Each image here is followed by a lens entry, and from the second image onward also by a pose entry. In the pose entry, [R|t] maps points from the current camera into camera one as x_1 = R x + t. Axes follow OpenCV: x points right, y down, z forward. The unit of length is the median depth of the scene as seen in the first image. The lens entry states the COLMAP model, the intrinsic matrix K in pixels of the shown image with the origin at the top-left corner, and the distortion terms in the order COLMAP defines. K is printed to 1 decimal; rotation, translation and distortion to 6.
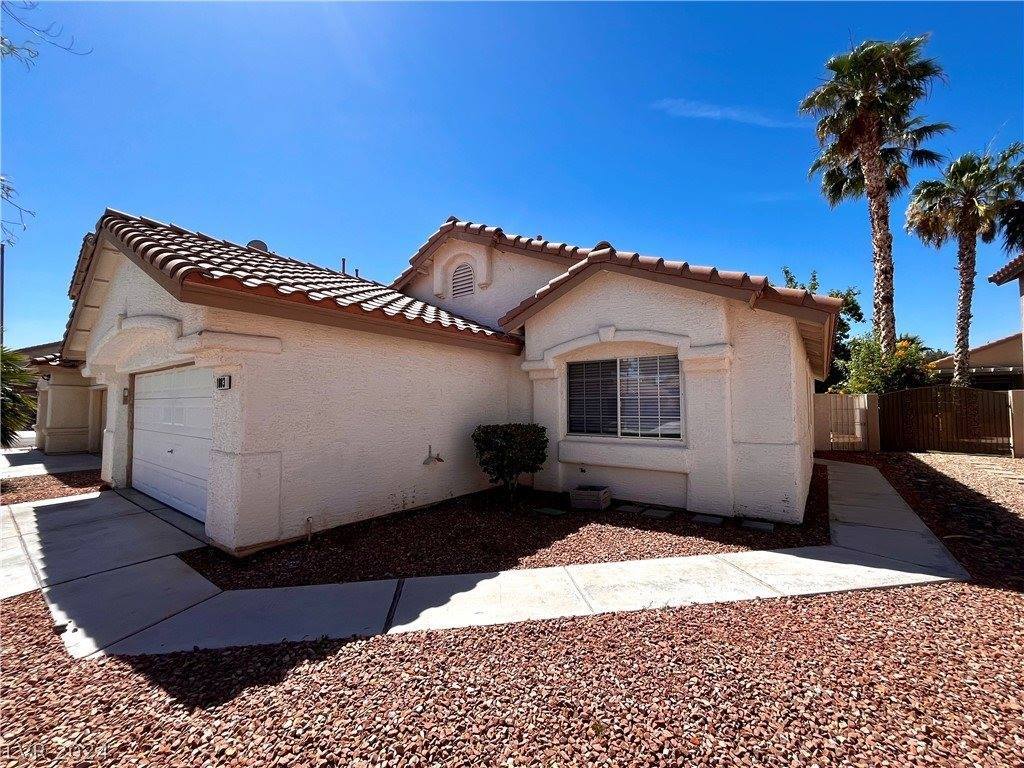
lens RADIAL K [[414.0, 0, 514.2], [0, 414.0, 386.8], [0, 0, 1]] dist [-0.001924, 0.000273]
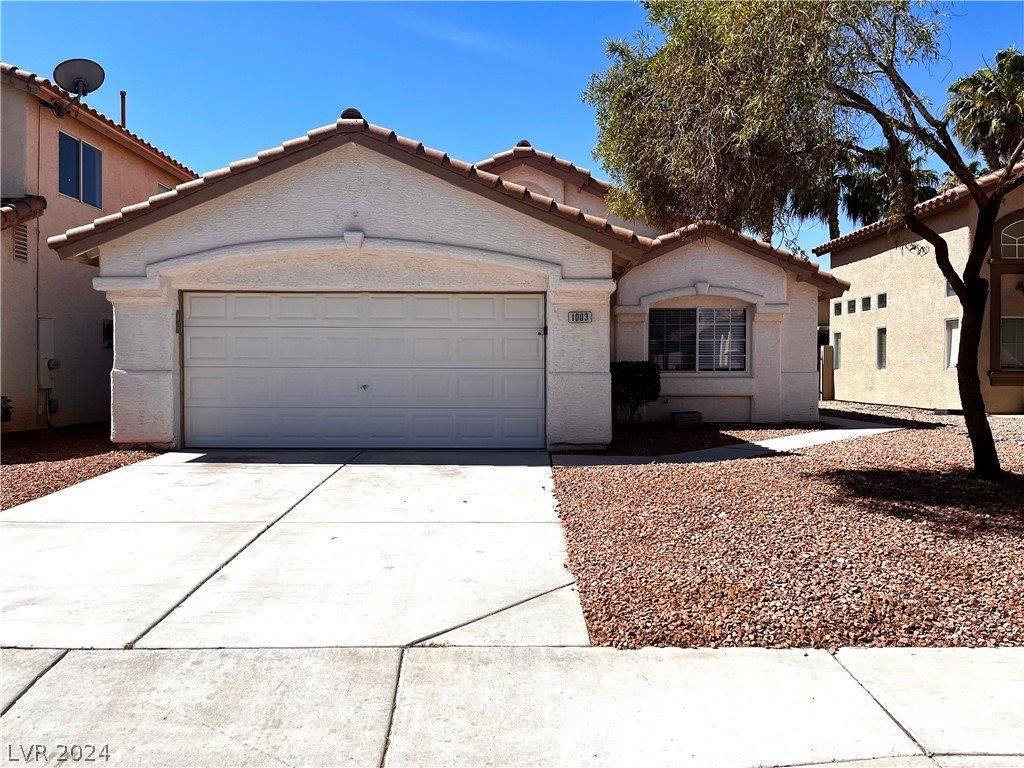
lens RADIAL K [[771.1, 0, 509.5], [0, 771.1, 380.2], [0, 0, 1]] dist [0.003176, 0.000659]
pose [[0.801693, -0.005558, 0.597710, -1.548311], [-0.030003, 0.998322, 0.049526, 0.048901], [-0.596983, -0.057638, 0.800181, -0.492339]]
